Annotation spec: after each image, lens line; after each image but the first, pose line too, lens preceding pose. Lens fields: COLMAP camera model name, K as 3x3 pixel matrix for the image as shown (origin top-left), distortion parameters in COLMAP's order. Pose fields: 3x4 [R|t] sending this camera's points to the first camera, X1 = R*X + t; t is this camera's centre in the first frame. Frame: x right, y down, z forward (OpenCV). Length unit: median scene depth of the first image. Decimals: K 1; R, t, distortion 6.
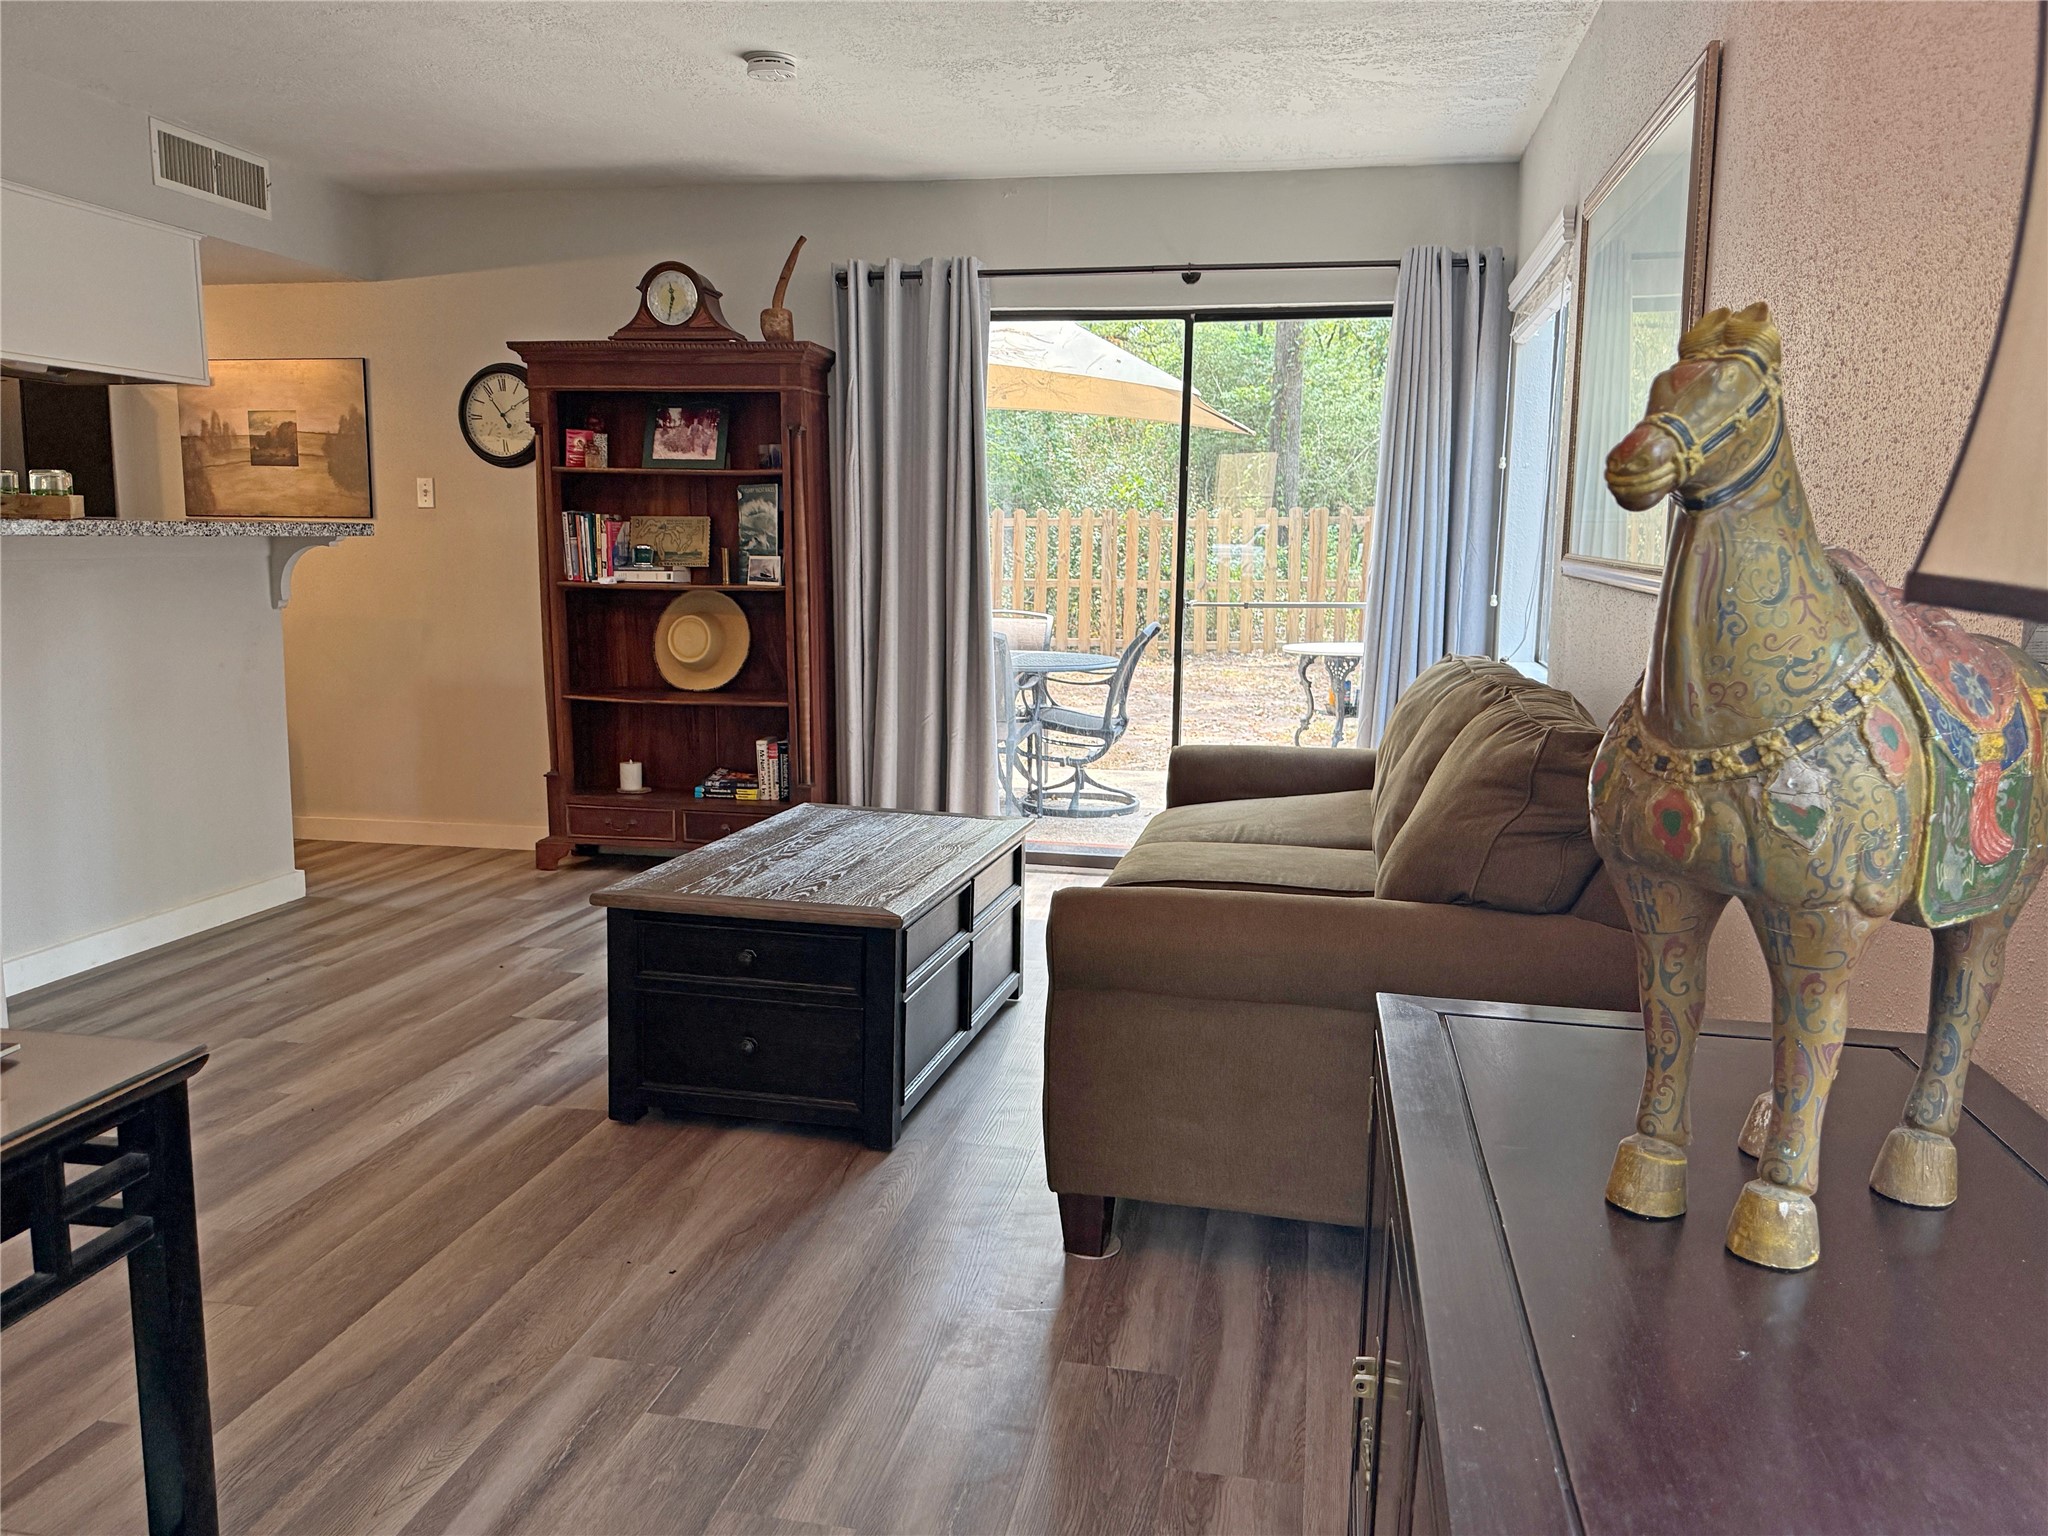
lens RADIAL K [[1523.0, 0, 1066.3], [0, 1523.0, 712.8], [0, 0, 1]] dist [0.070892, -0.104339]
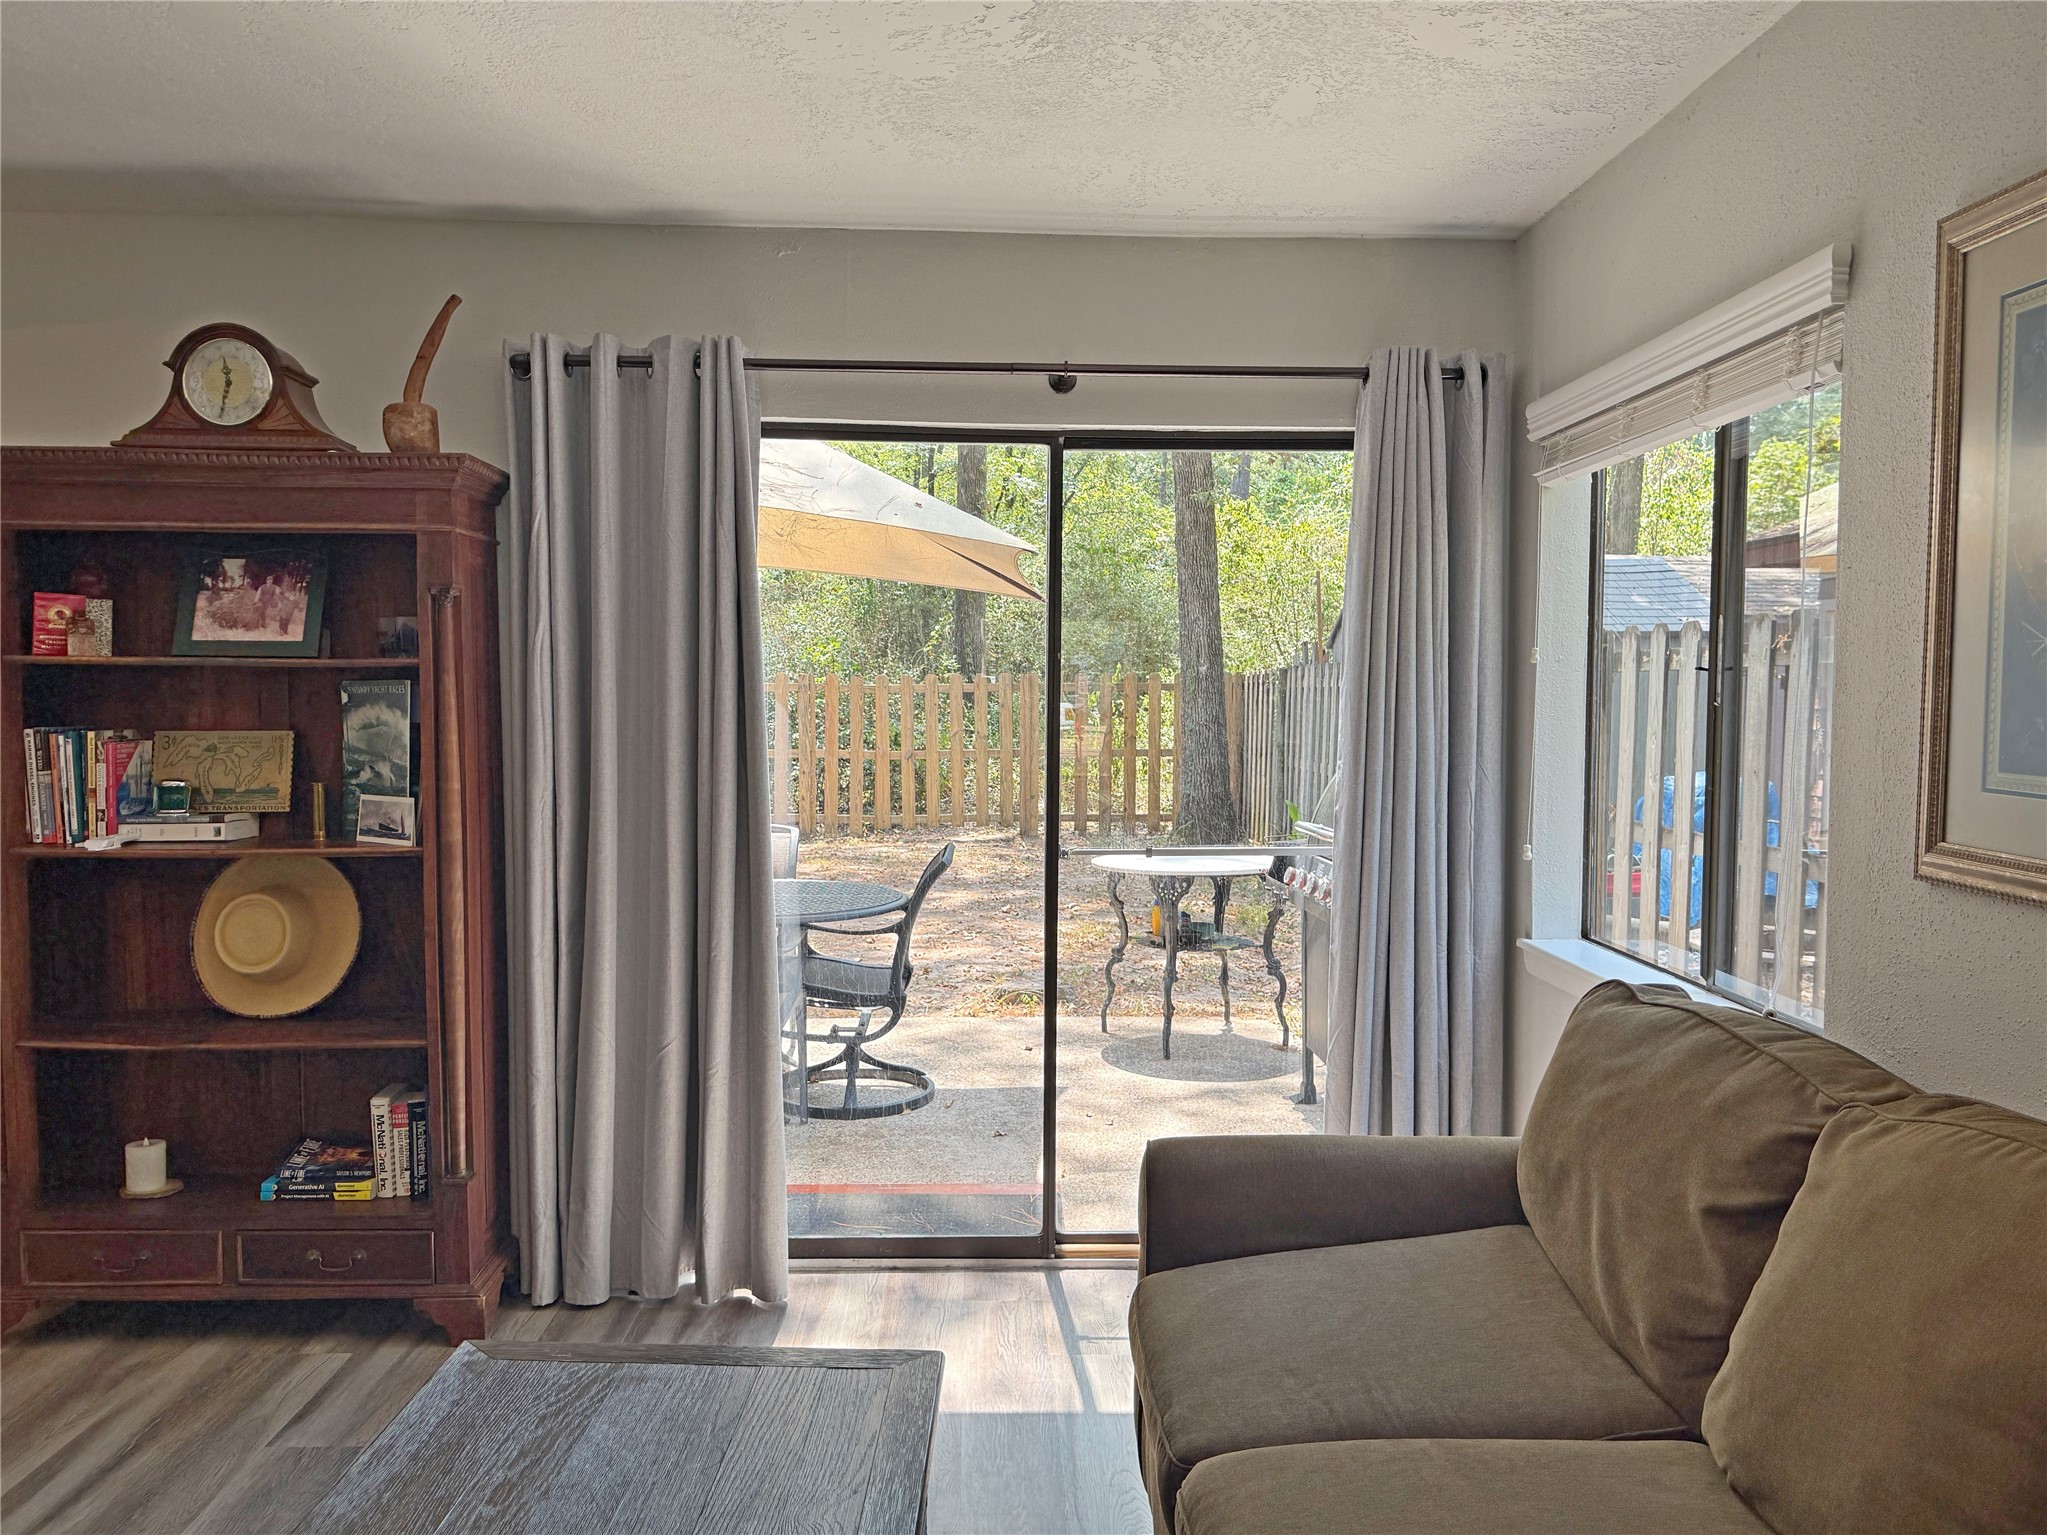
lens RADIAL K [[1522.2, 0, 1094.7], [0, 1522.2, 748.0], [0, 0, 1]] dist [0.070892, -0.104339]
pose [[0.974328, -0.012956, 0.224760, -0.058217], [0.030886, 0.996596, -0.076442, -0.065435], [-0.223004, 0.081422, 0.971411, 0.329553]]
